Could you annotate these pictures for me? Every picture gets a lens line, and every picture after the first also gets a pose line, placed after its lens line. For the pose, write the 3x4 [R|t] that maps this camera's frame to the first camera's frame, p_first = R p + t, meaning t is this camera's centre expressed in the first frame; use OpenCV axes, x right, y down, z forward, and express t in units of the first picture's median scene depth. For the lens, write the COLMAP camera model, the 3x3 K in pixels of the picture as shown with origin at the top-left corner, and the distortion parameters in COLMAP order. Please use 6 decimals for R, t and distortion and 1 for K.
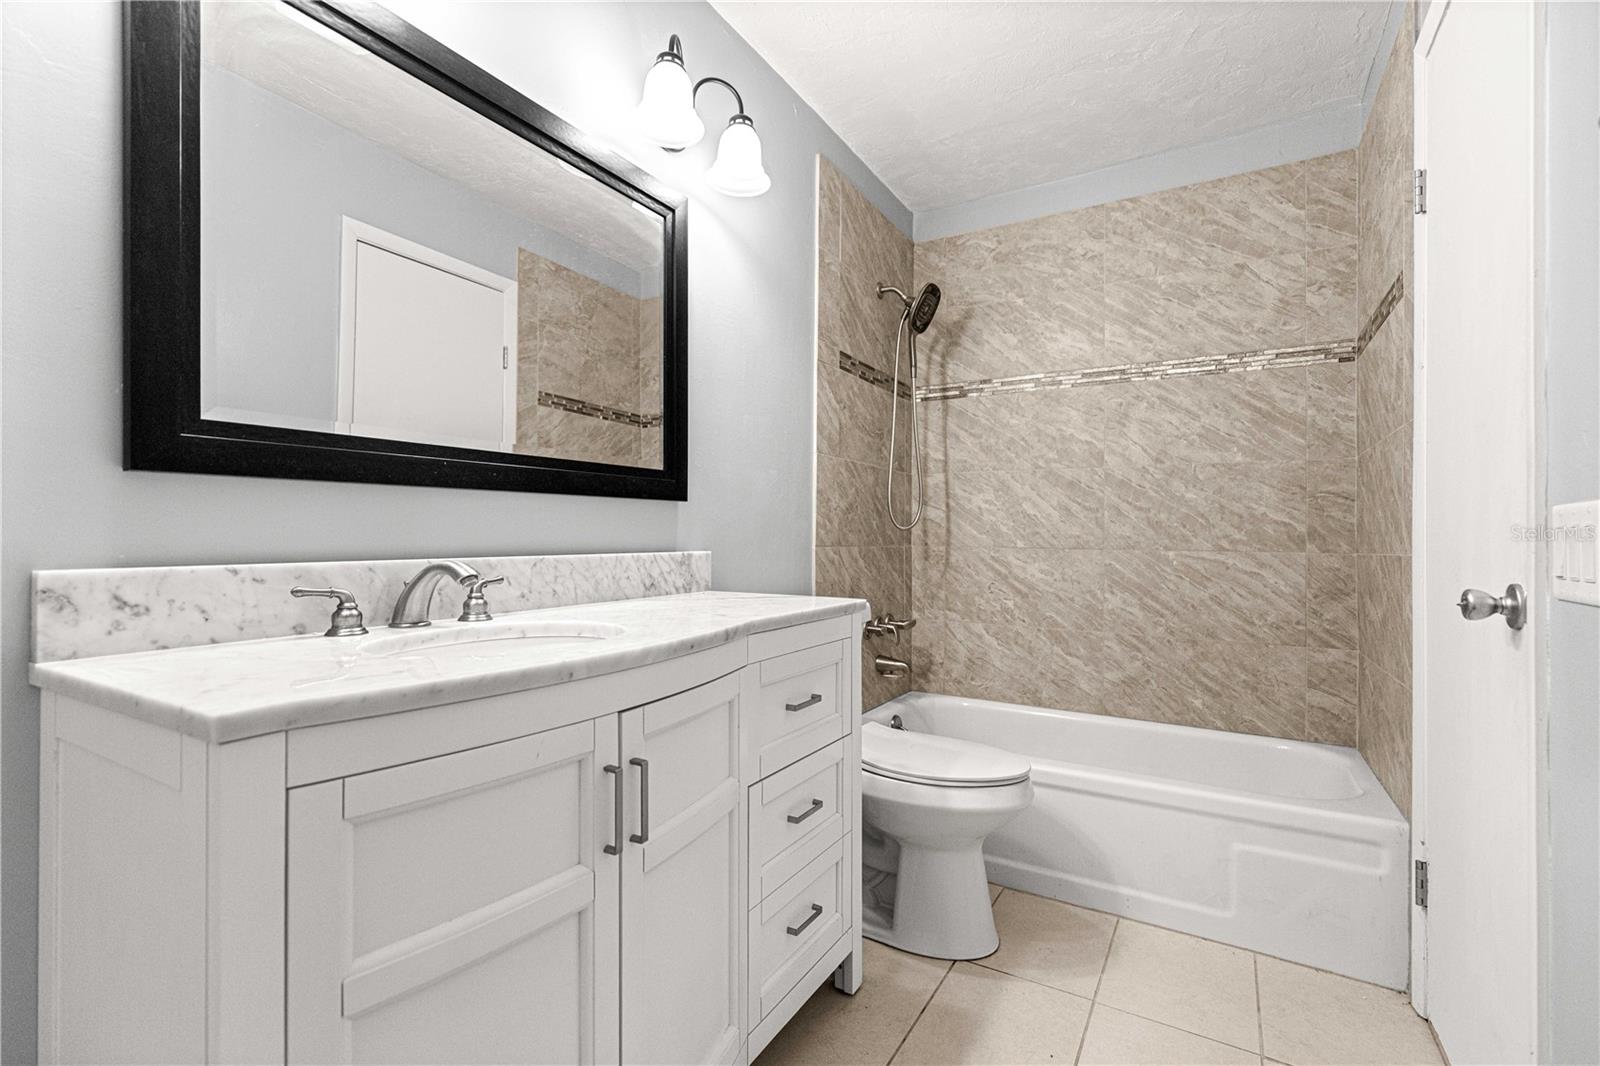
lens RADIAL K [[722.2, 0, 801.3], [0, 722.2, 531.0], [0, 0, 1]] dist [0.010419, -0.000729]
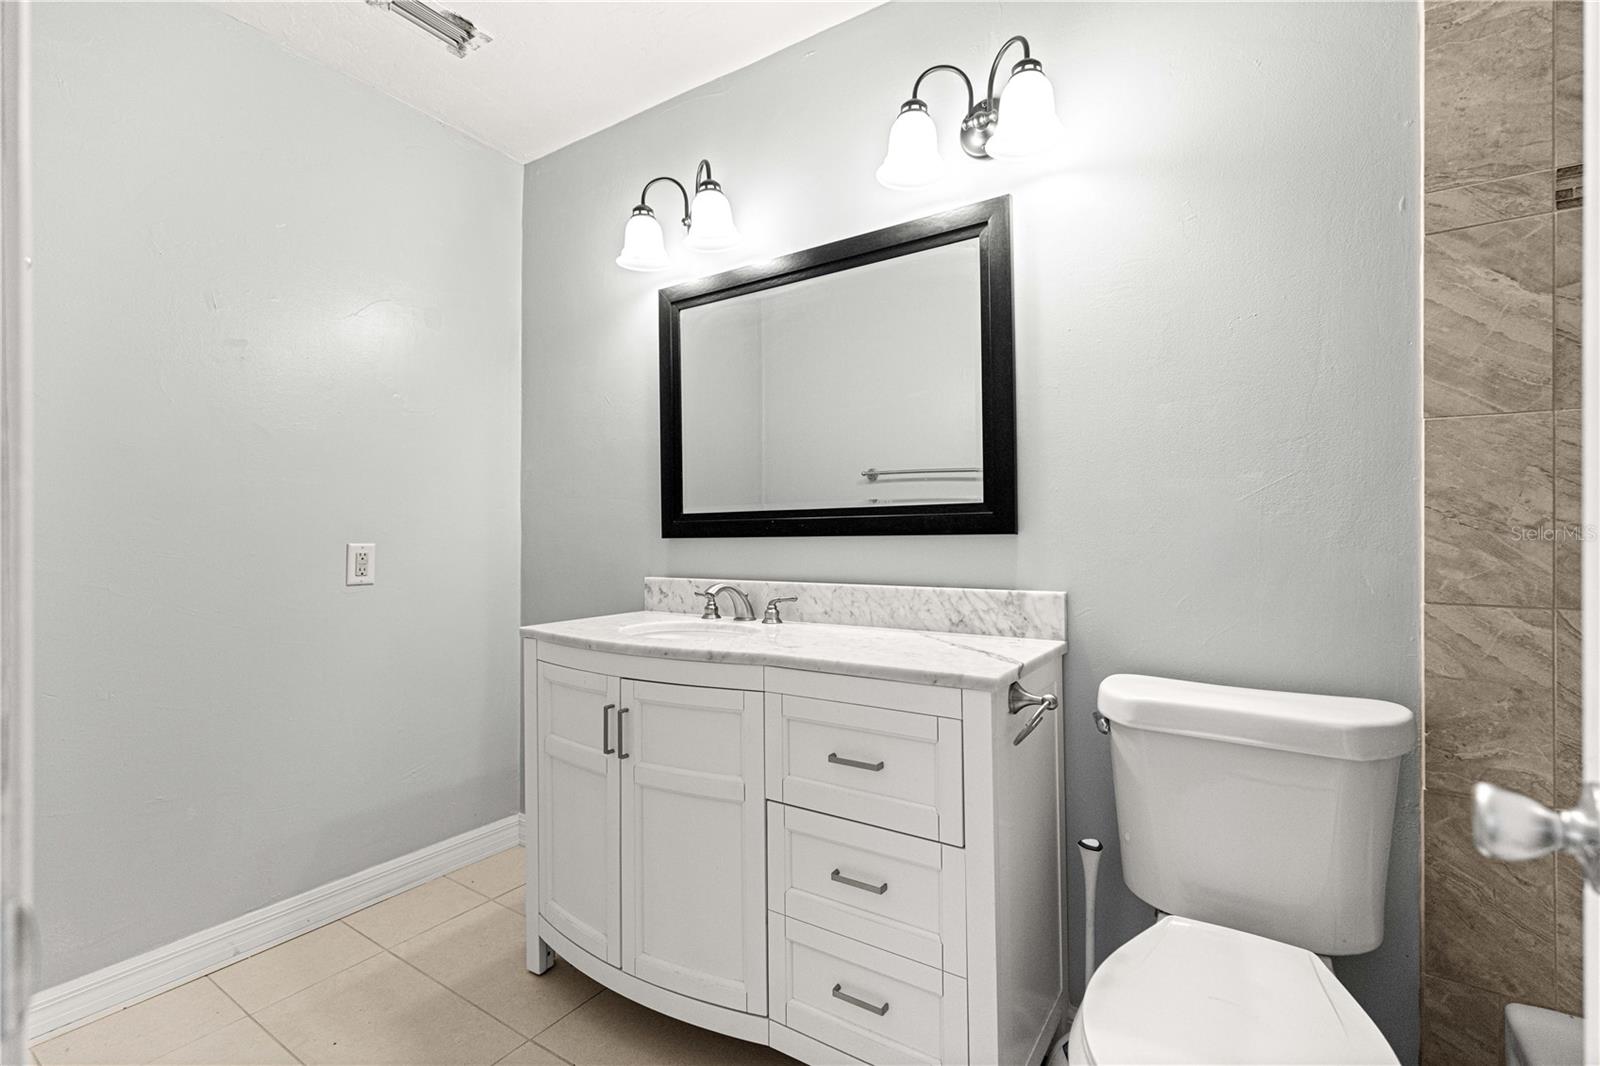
lens RADIAL K [[722.2, 0, 801.6], [0, 722.2, 532.1], [0, 0, 1]] dist [0.010419, -0.000729]
pose [[-0.054306, -0.007426, -0.998497, 0.790057], [0.010274, 0.999915, -0.007995, -0.041491], [0.998471, -0.010692, -0.054225, 0.838136]]
